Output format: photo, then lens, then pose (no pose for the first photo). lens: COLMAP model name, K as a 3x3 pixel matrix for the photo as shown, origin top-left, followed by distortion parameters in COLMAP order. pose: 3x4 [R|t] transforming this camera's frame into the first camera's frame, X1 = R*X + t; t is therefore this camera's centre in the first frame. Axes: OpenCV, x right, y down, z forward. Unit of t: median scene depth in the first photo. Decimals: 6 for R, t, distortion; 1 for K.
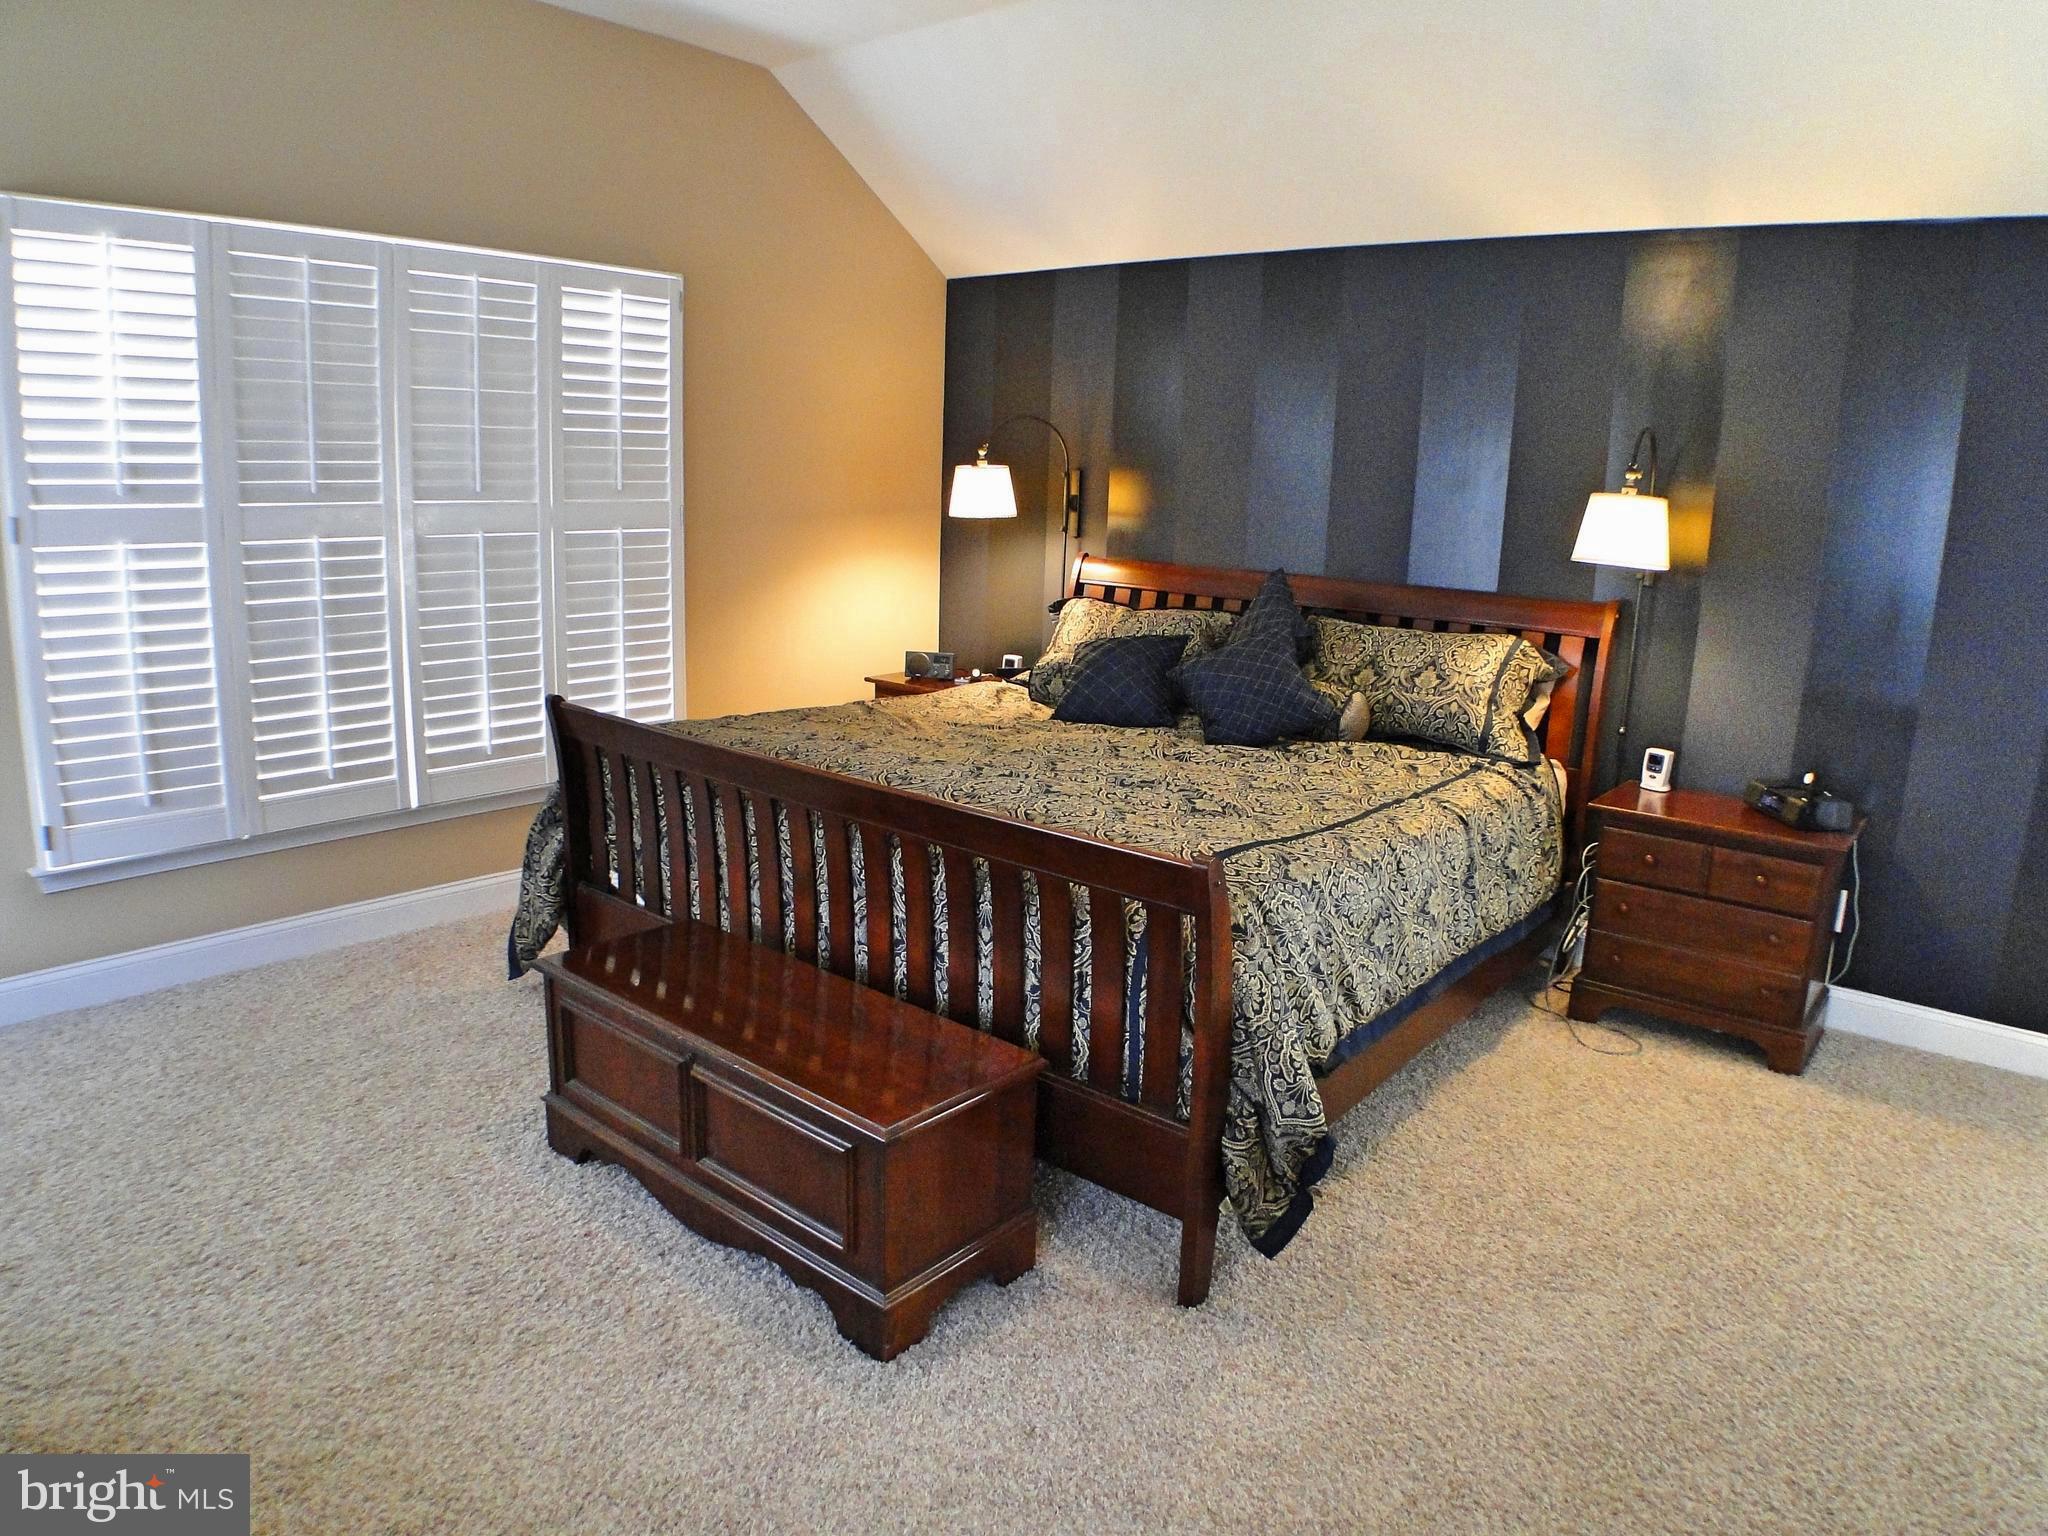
lens RADIAL K [[1297.4, 0, 1027.9], [0, 1297.4, 731.5], [0, 0, 1]] dist [-0.090399, 0.001290]
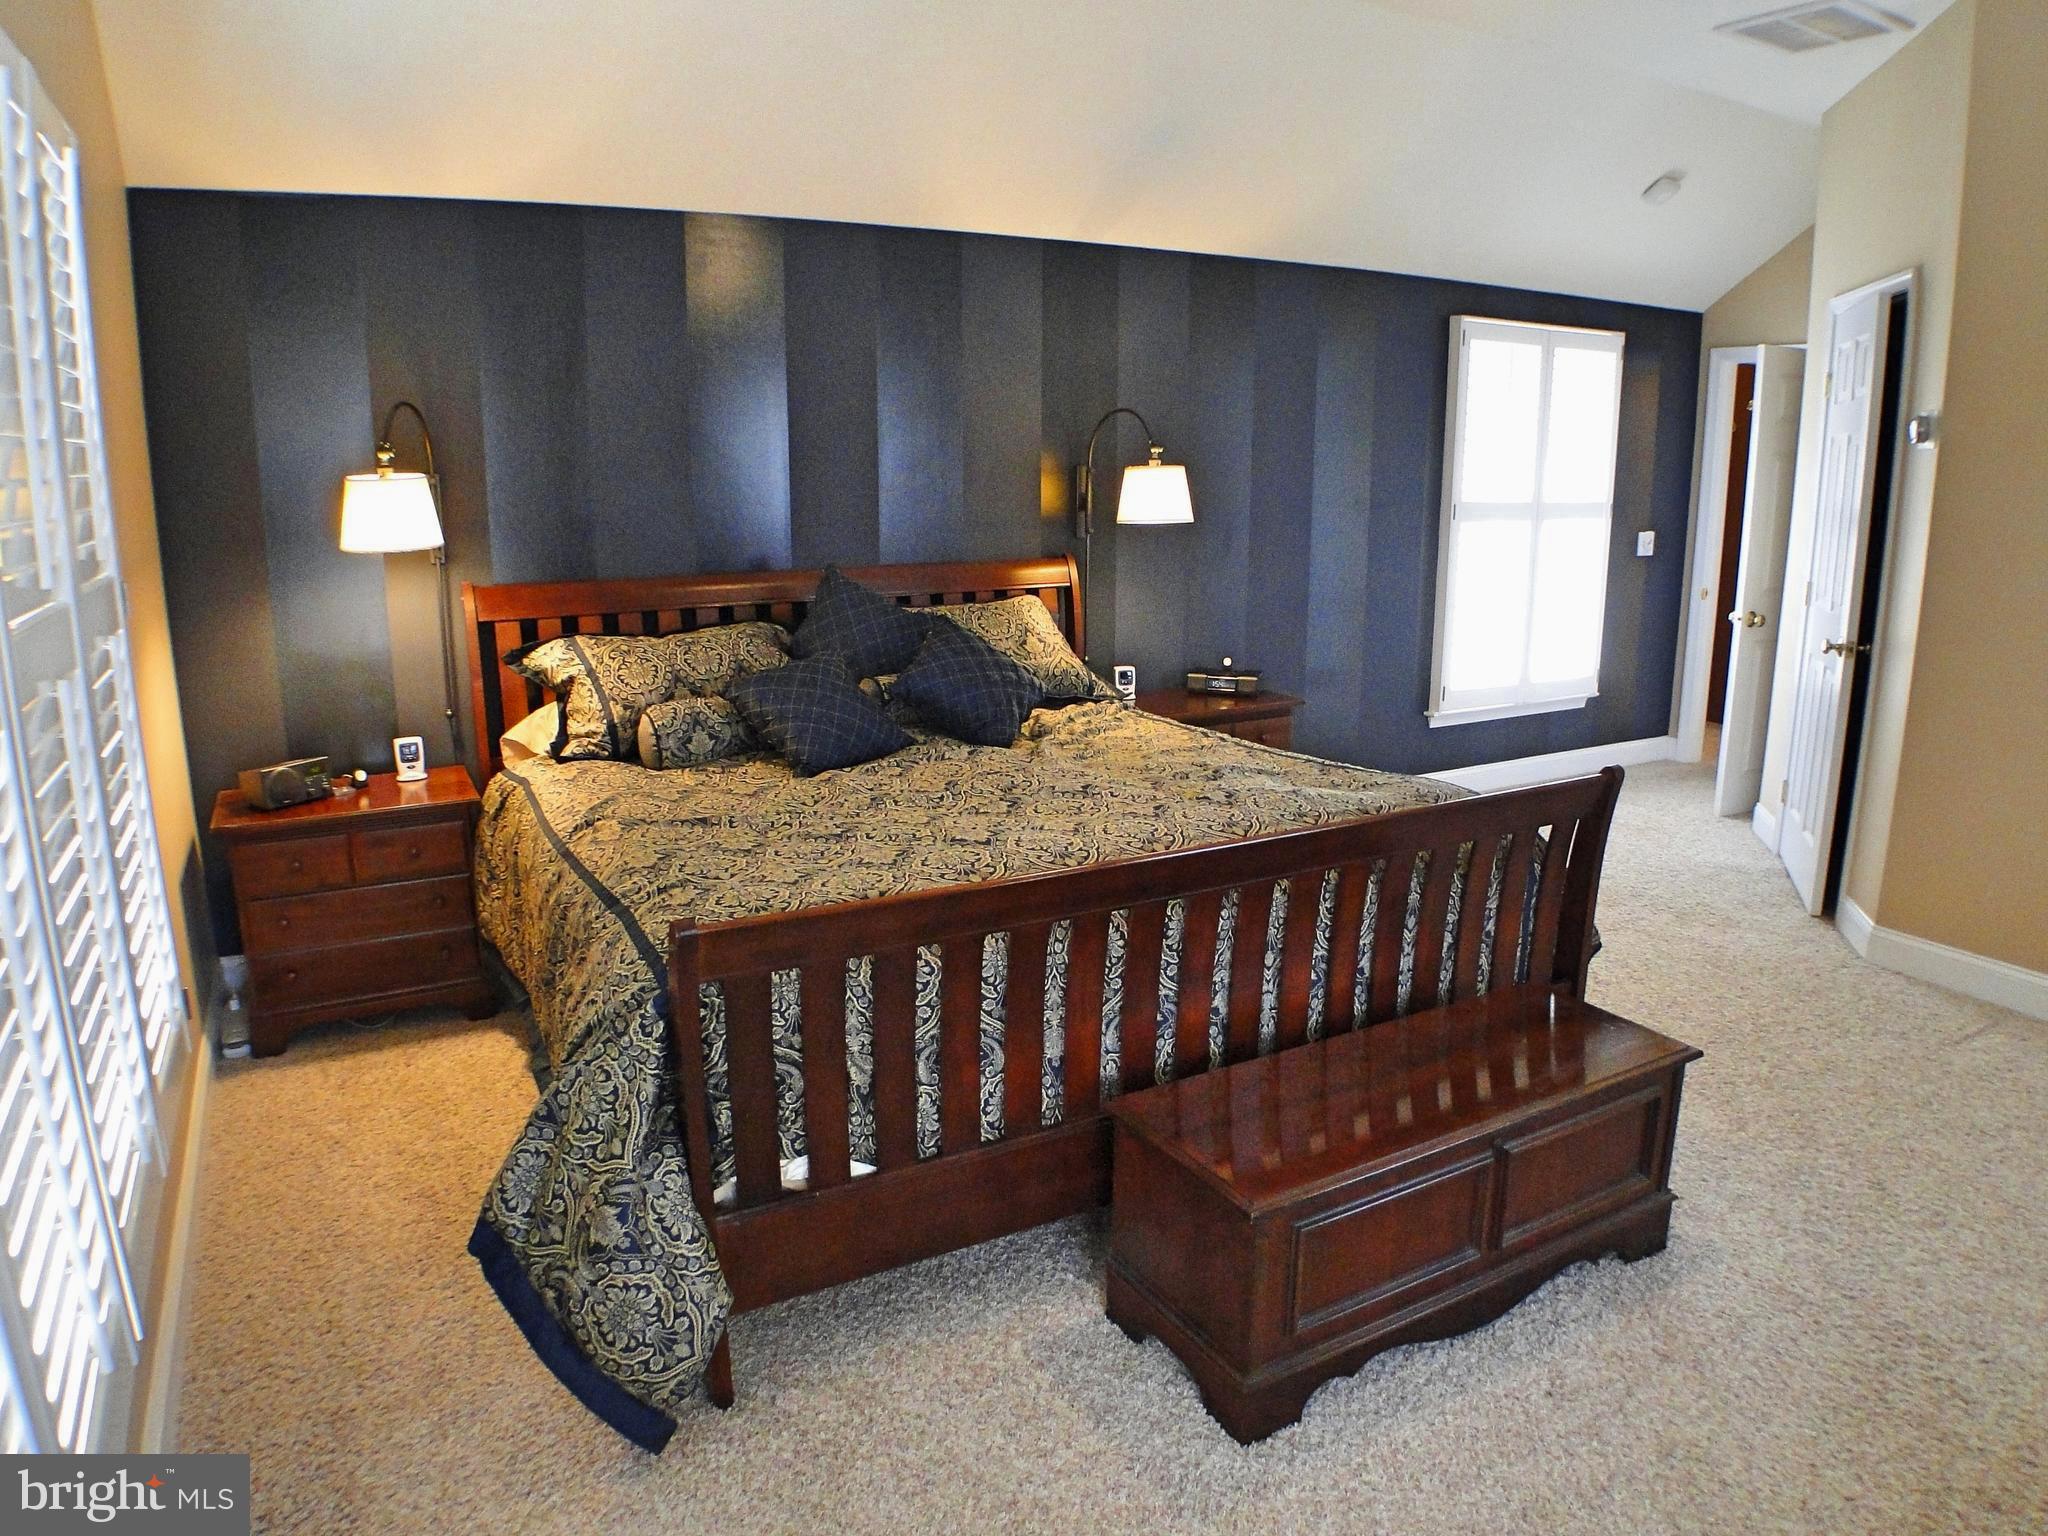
lens RADIAL K [[1331.2, 0, 1033.7], [0, 1331.2, 769.7], [0, 0, 1]] dist [-0.127986, 0.029138]
pose [[0.369936, -0.245534, 0.896025, -0.925621], [0.201991, 0.962631, 0.180391, -0.185357], [-0.906834, 0.114255, 0.405707, 0.728895]]
